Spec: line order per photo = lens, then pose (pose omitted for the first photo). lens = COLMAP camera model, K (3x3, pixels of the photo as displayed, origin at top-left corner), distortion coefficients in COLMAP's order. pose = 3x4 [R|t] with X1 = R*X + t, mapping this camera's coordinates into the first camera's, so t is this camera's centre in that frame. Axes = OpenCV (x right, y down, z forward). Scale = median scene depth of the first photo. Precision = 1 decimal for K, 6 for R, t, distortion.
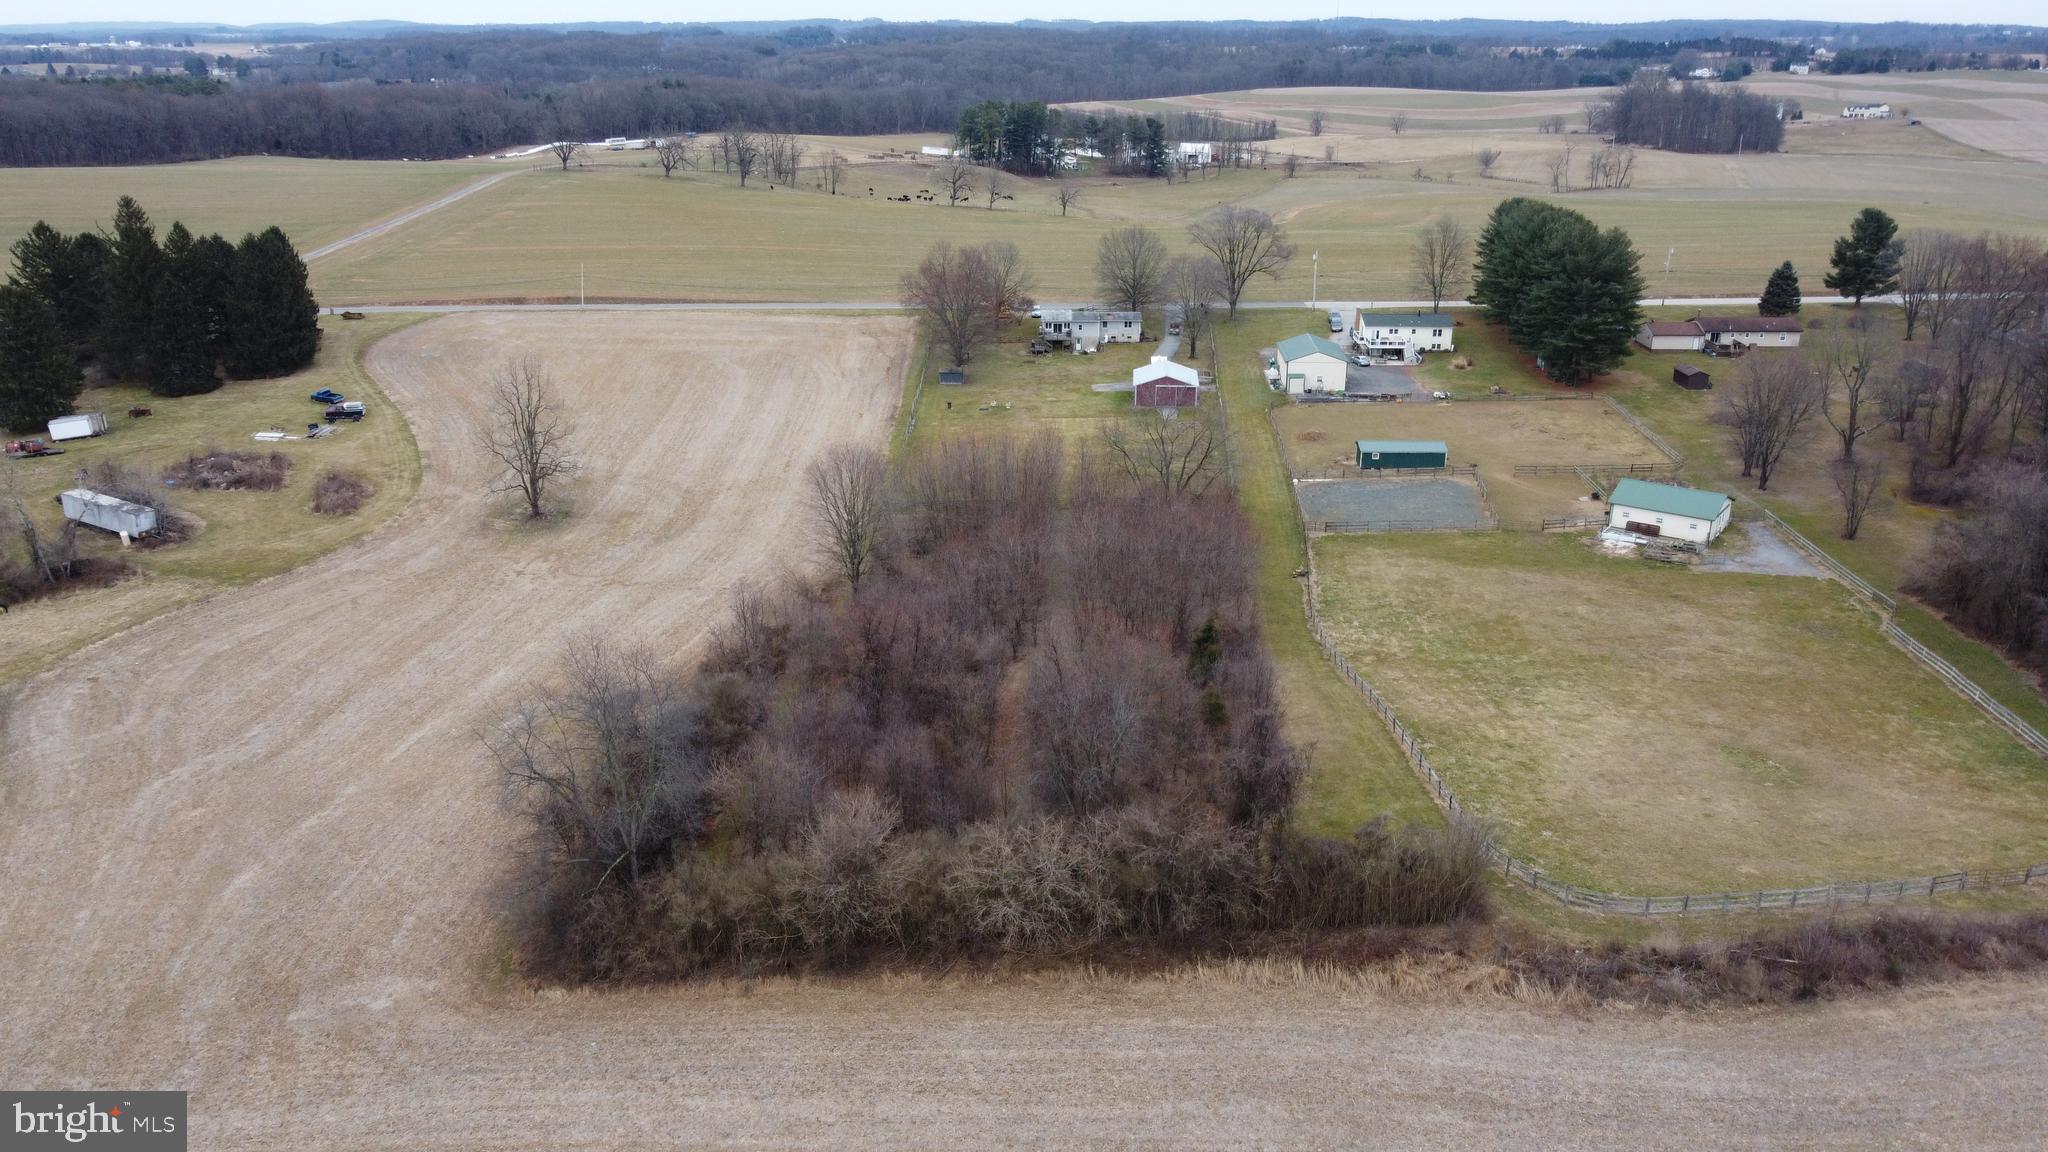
lens RADIAL K [[1558.8, 0, 1024.0], [0, 1558.8, 576.0], [0, 0, 1]] dist [-0.004478, -0.003869]
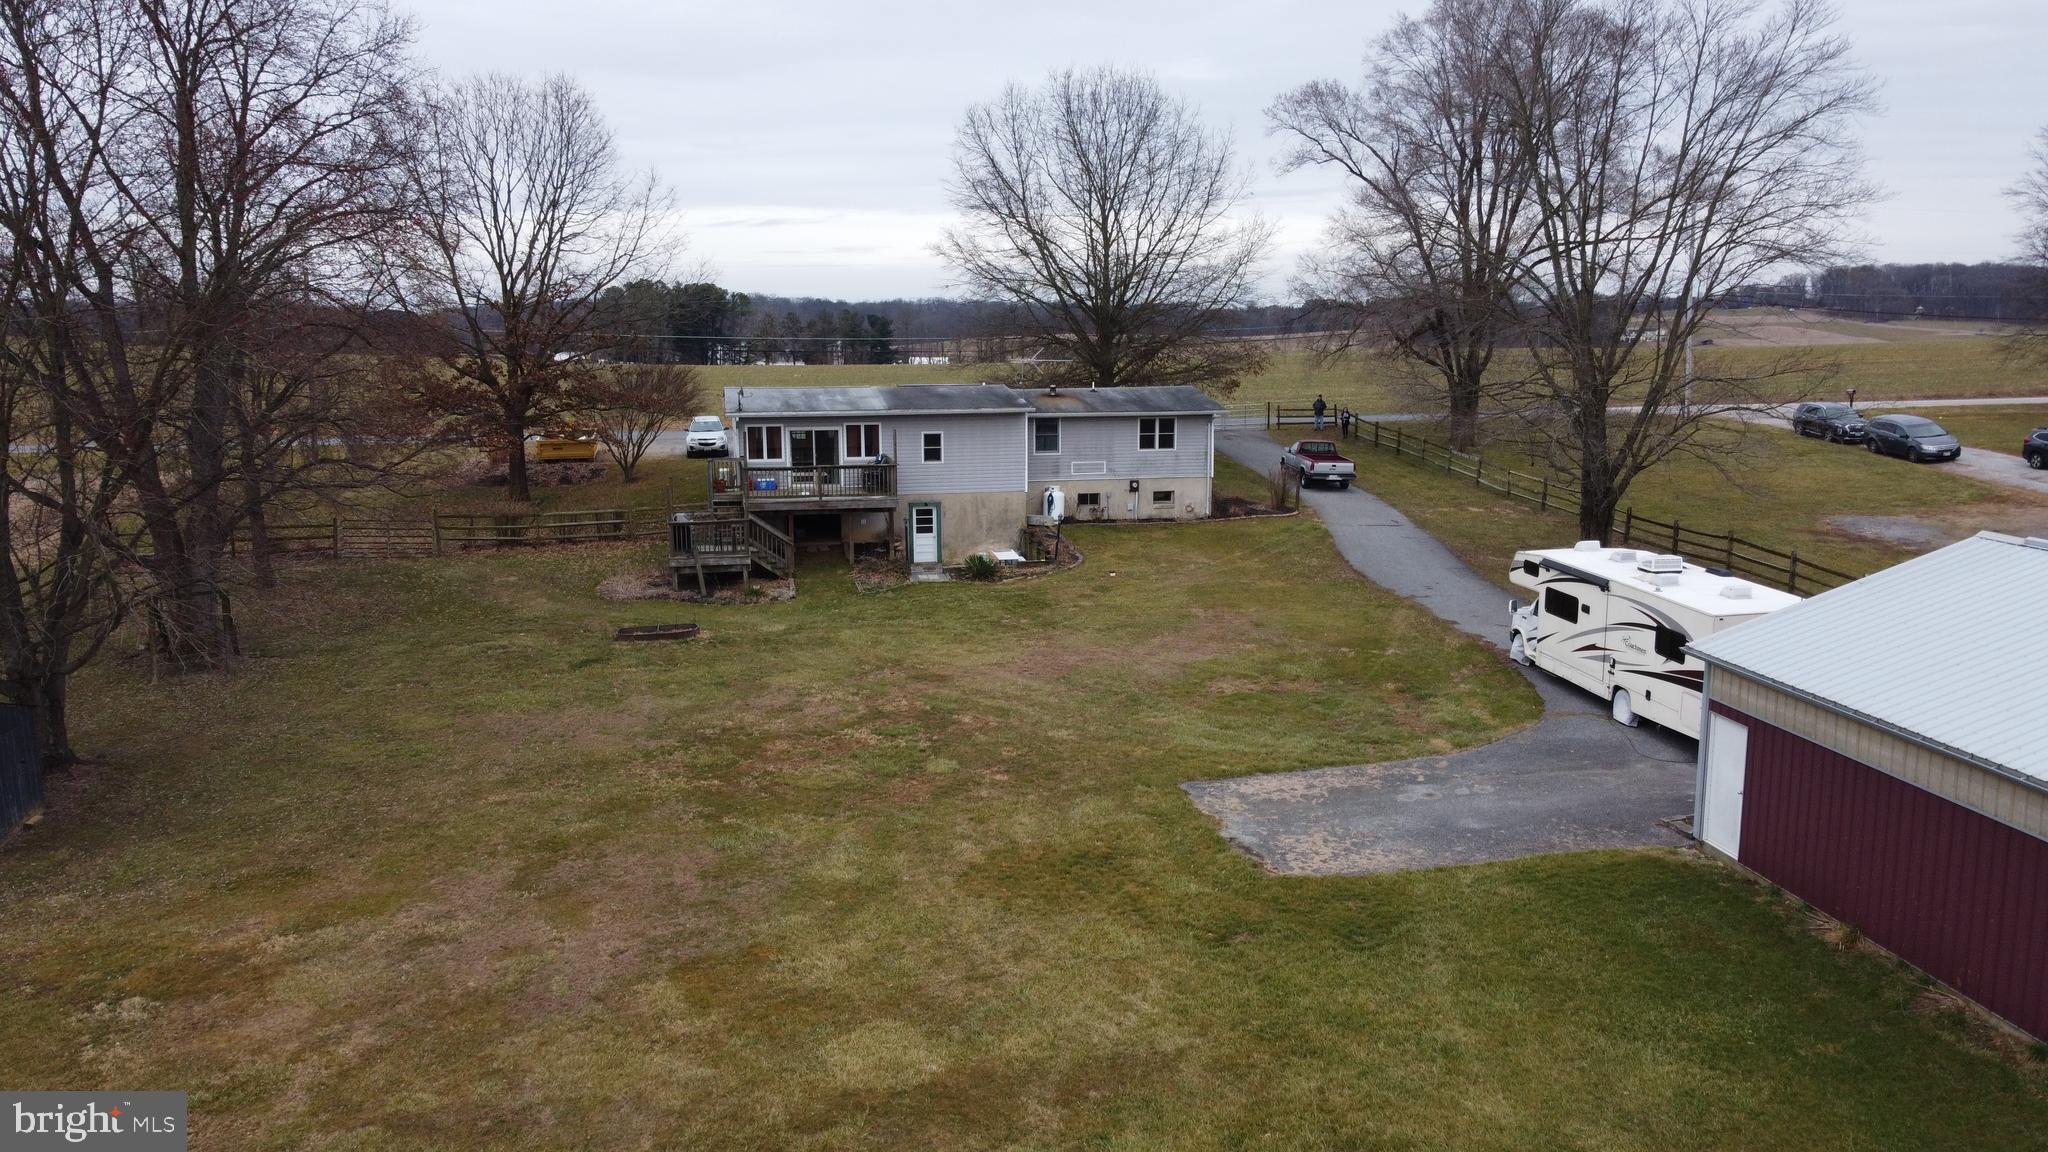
lens RADIAL K [[1558.8, 0, 1024.0], [0, 1558.8, 576.0], [0, 0, 1]] dist [-0.004478, -0.003869]
pose [[0.980038, -0.039266, 0.194893, 0.008811], [0.073806, 0.982105, -0.173268, -0.107147], [-0.184602, 0.184193, 0.965399, 0.796339]]
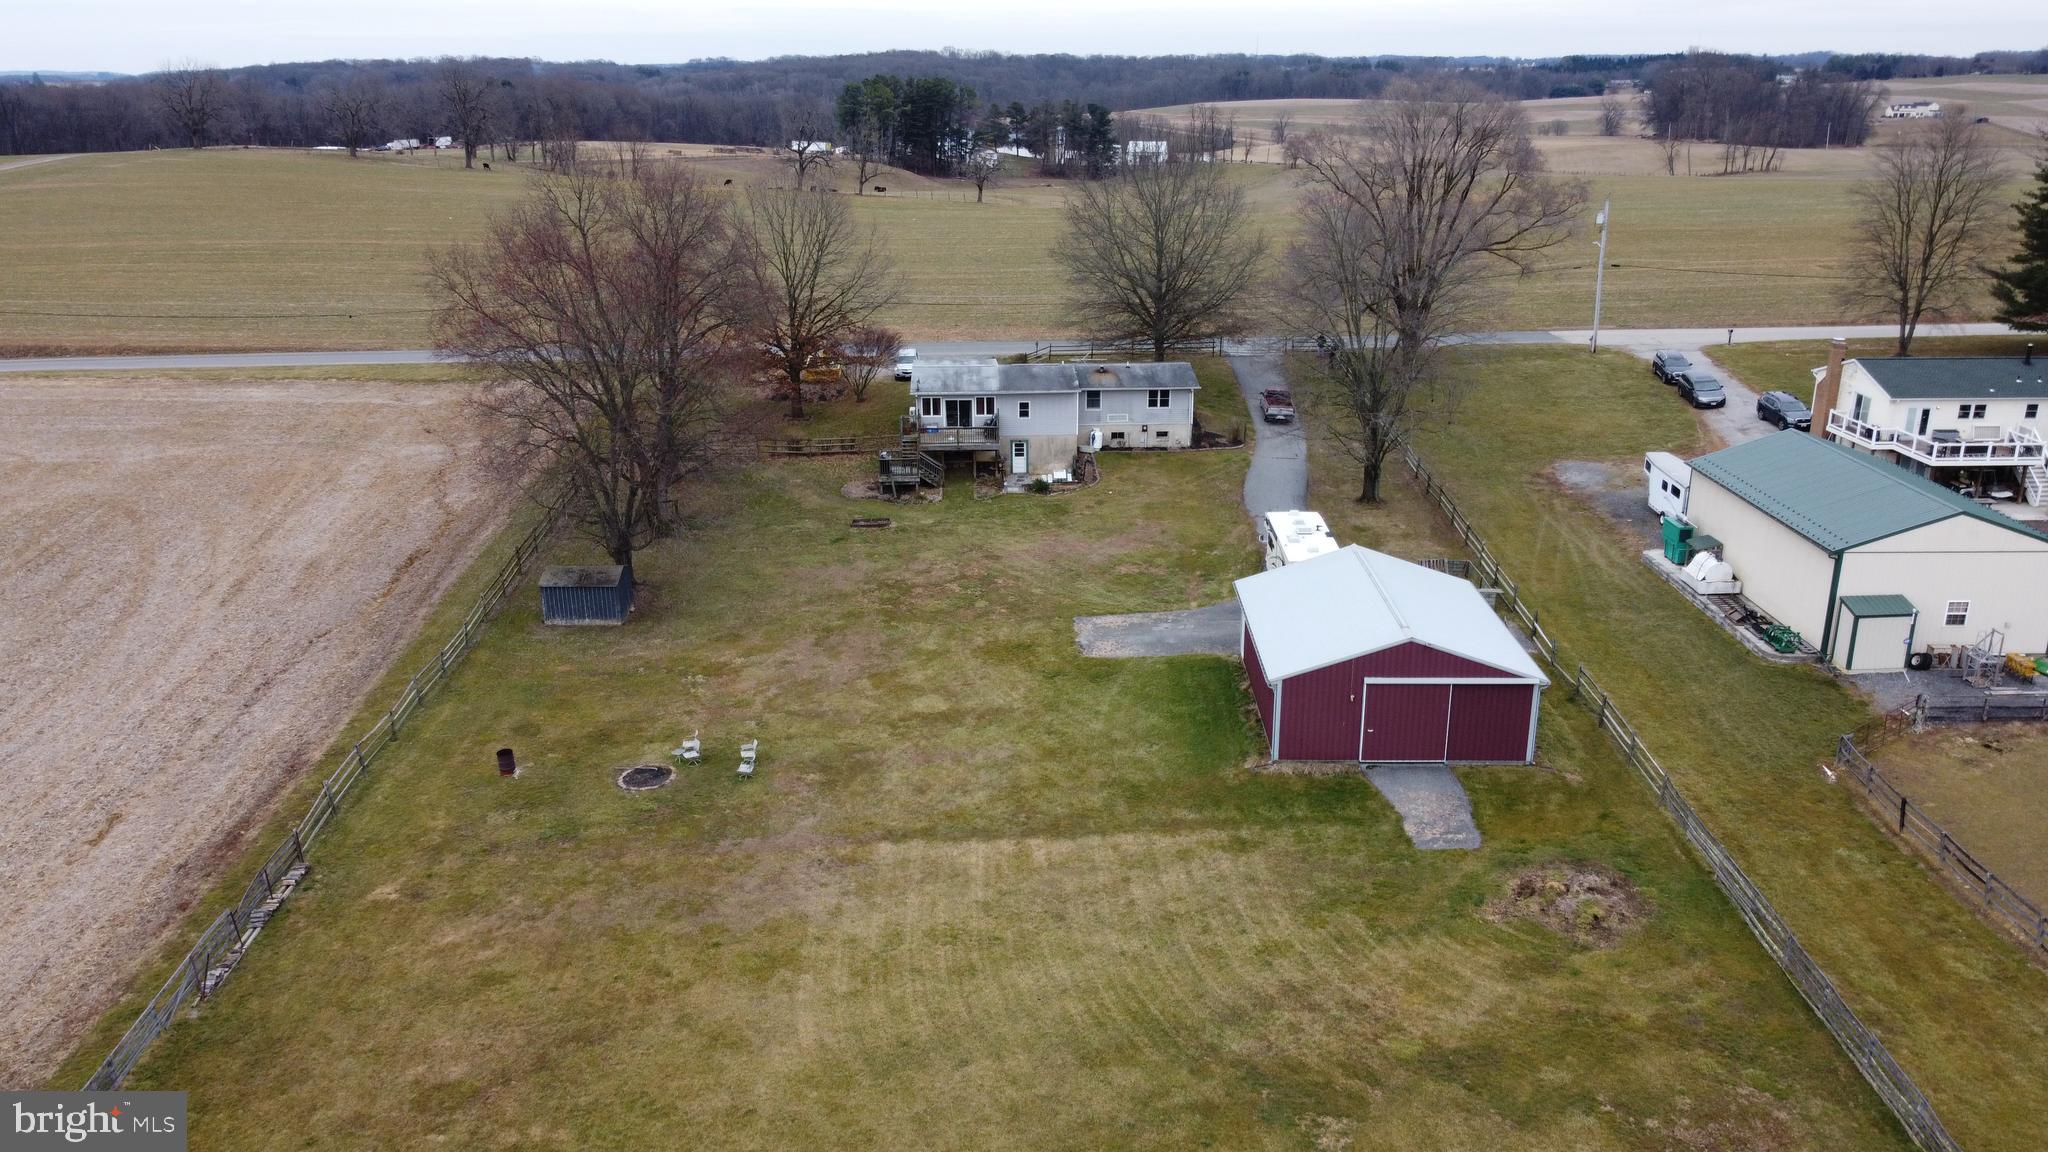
lens RADIAL K [[1558.8, 0, 1024.0], [0, 1558.8, 576.0], [0, 0, 1]] dist [-0.004478, -0.003869]
pose [[0.998715, -0.021287, 0.046002, 0.019024], [0.022526, 0.999393, -0.026587, -0.110961], [-0.045408, 0.027589, 0.998587, 0.640647]]
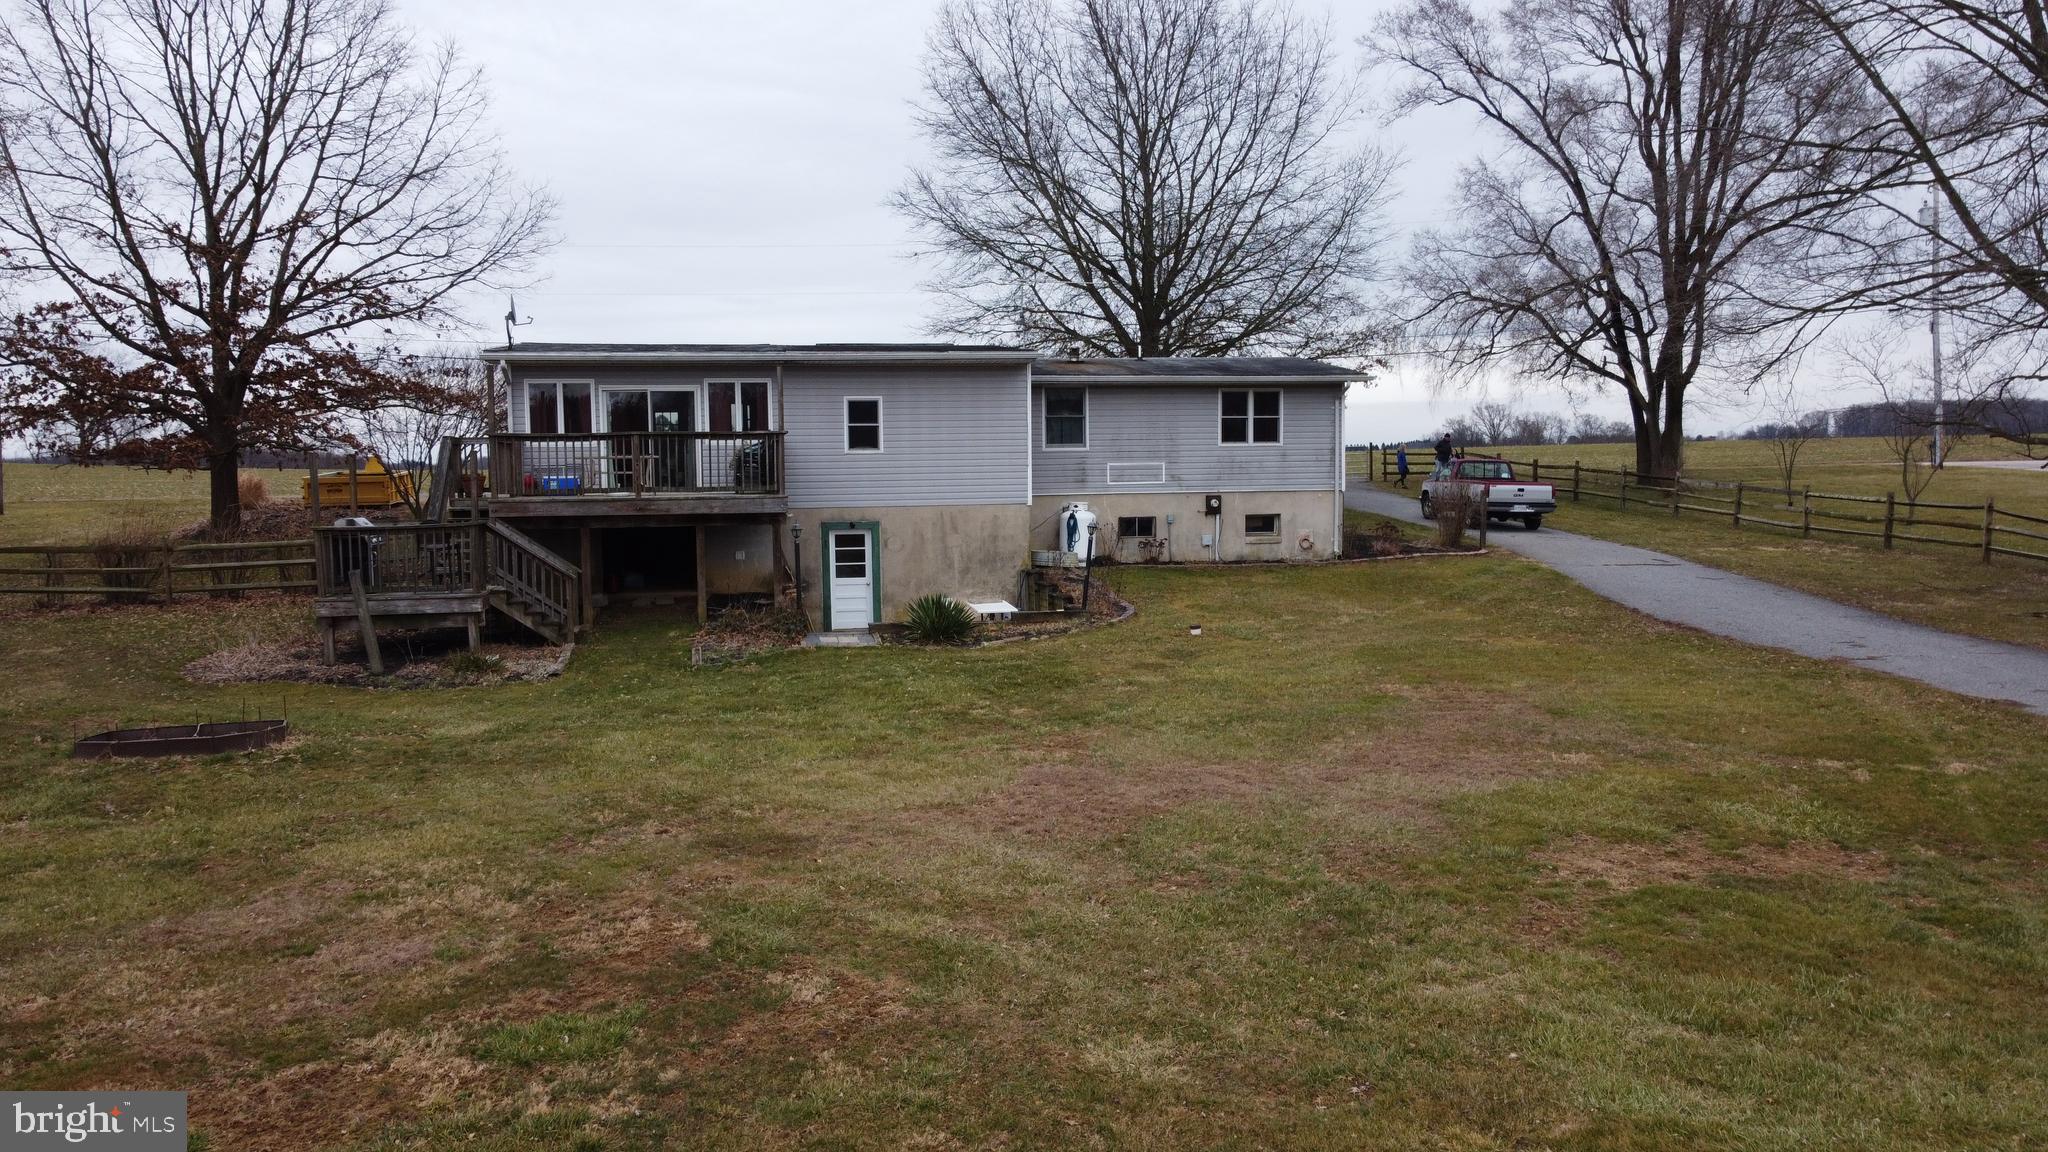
lens RADIAL K [[1558.8, 0, 1024.0], [0, 1558.8, 576.0], [0, 0, 1]] dist [-0.004478, -0.003869]
pose [[0.981858, -0.028035, 0.187532, 0.025864], [0.078307, 0.960684, -0.266373, -0.116655], [-0.172691, 0.276226, 0.945451, 0.877795]]
